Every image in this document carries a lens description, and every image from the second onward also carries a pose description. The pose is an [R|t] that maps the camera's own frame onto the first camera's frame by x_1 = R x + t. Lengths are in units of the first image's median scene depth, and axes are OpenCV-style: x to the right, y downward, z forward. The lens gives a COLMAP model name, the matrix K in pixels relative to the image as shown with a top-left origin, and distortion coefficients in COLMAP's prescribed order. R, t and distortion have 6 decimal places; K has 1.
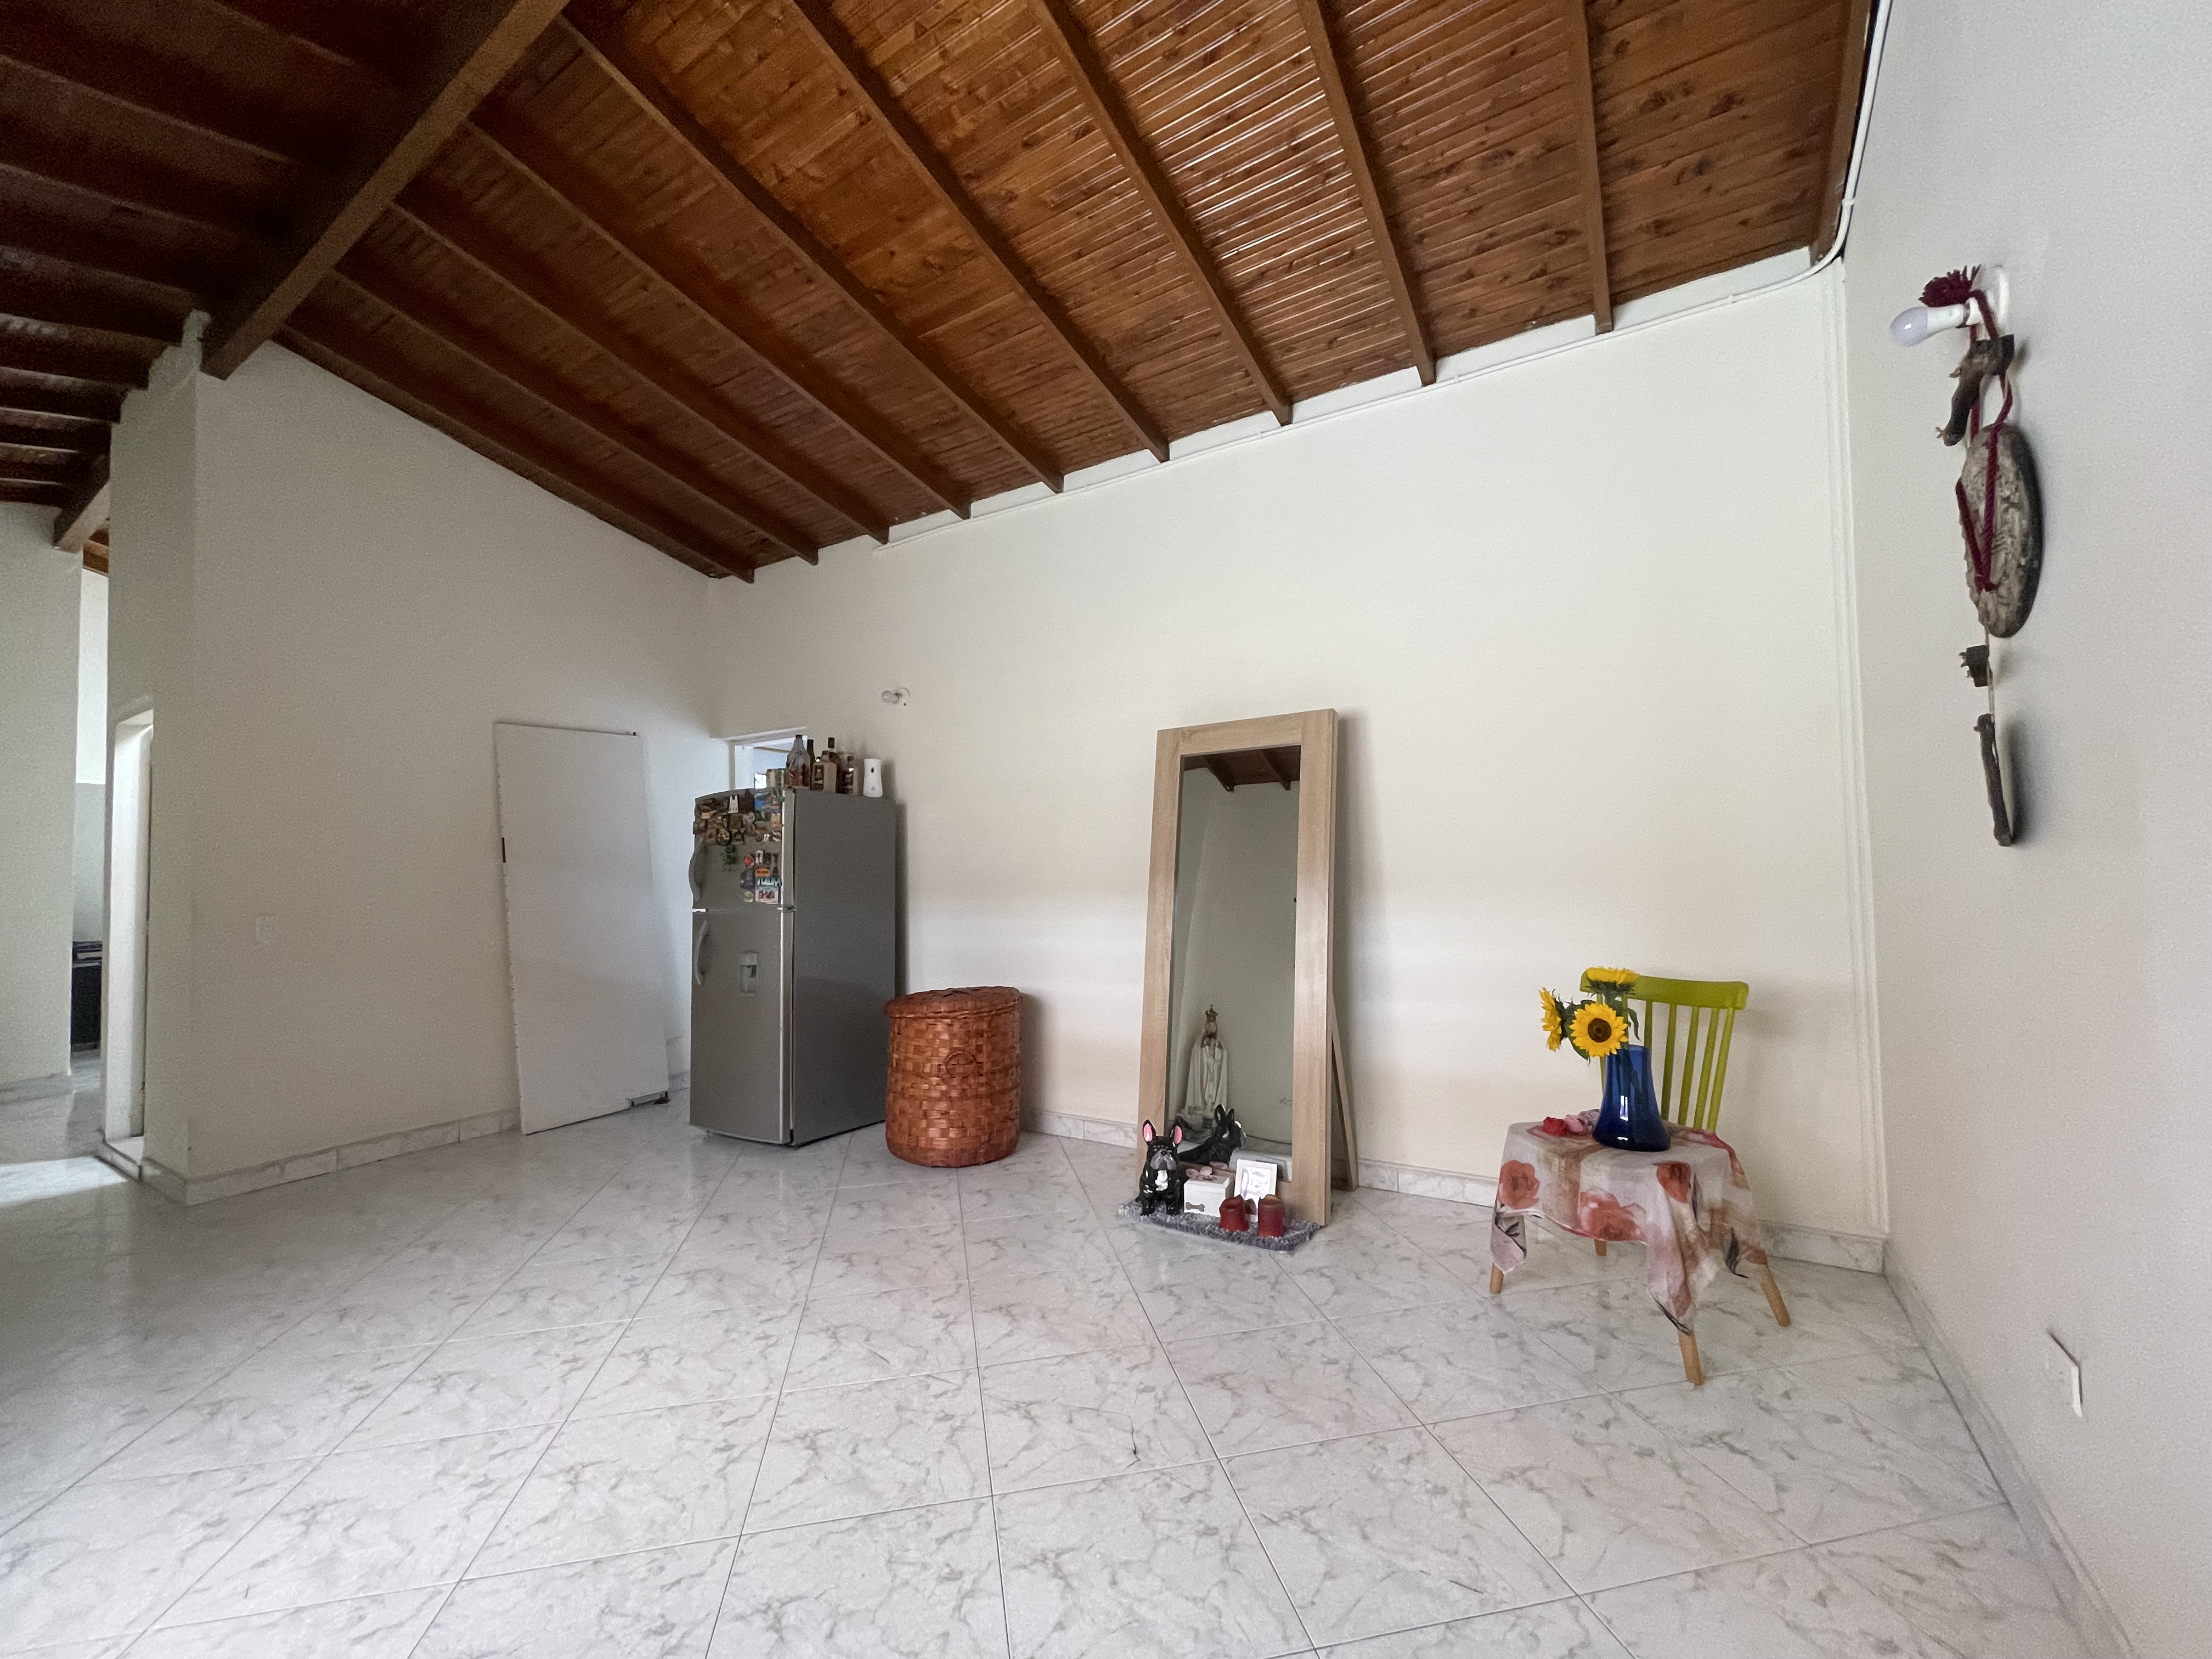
lens RADIAL K [[887.4, 0, 1092.7], [0, 887.4, 834.3], [0, 0, 1]] dist [-0.011844, 0.000365]
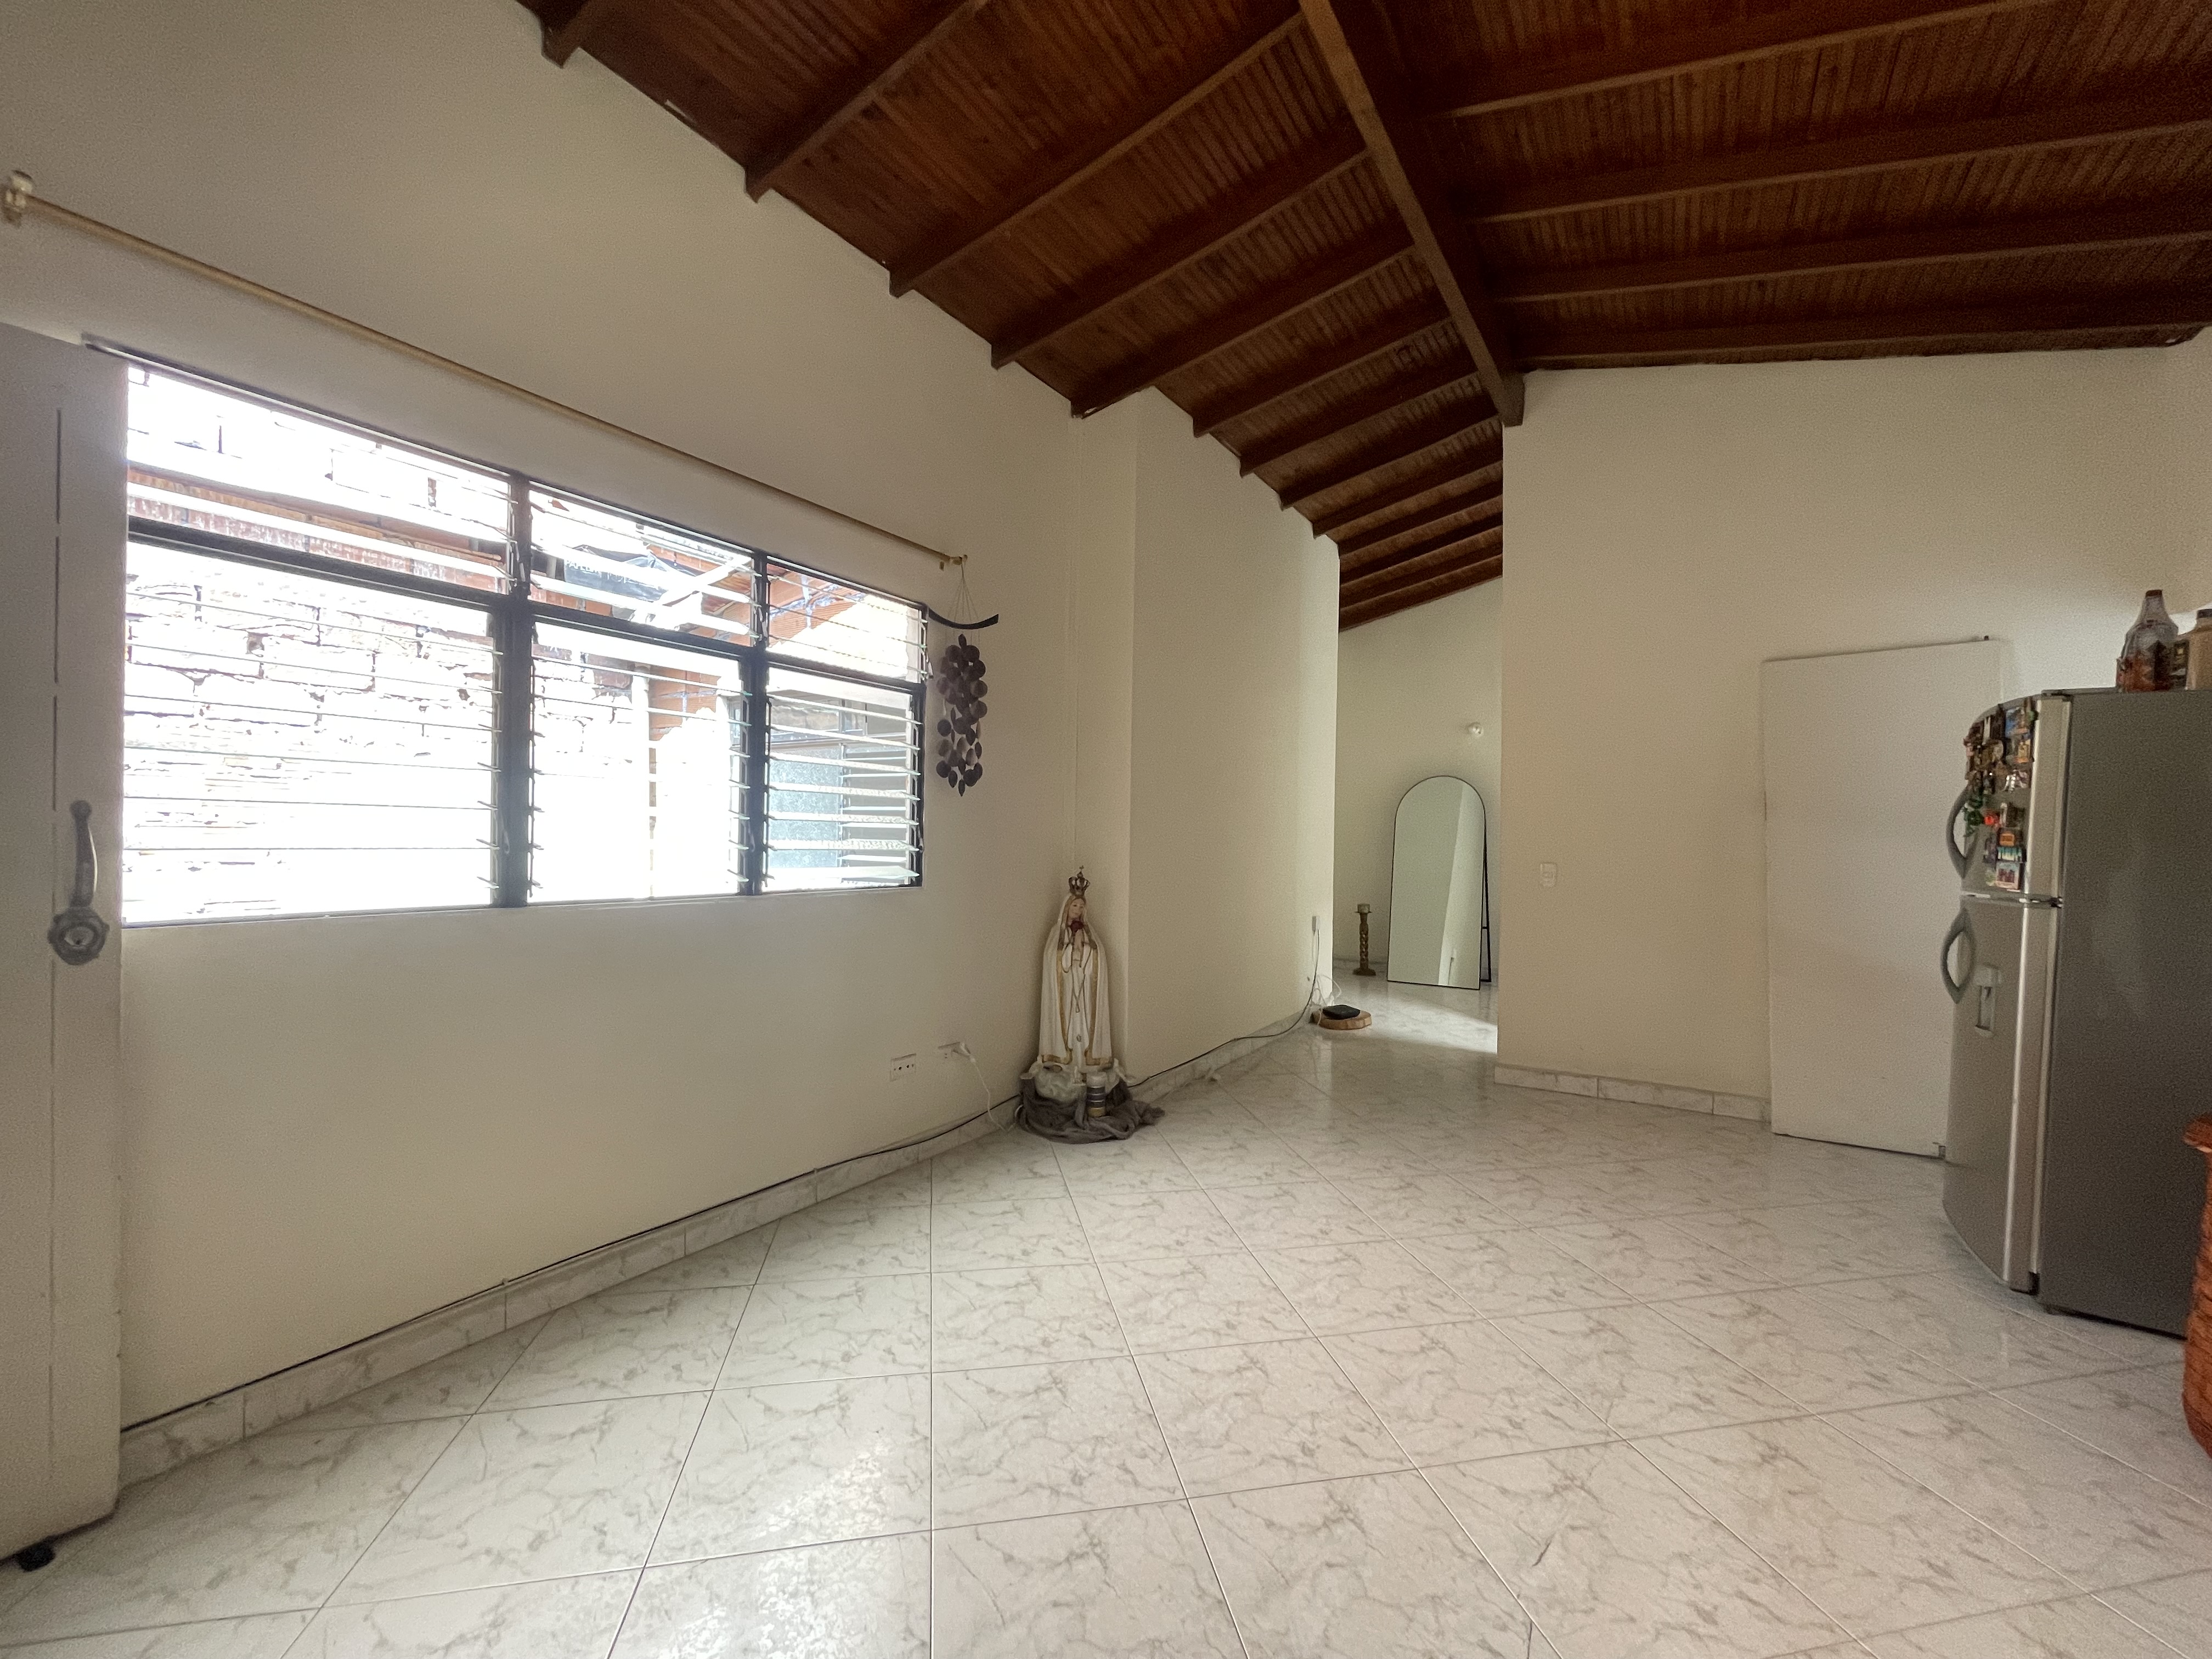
lens RADIAL K [[895.5, 0, 1139.4], [0, 895.5, 821.3], [0, 0, 1]] dist [0.078854, -0.030387]
pose [[0.026099, 0.008983, -0.999619, 0.292559], [0.031315, 0.999462, 0.009799, 0.006147], [0.999169, -0.031559, 0.025804, 0.429334]]
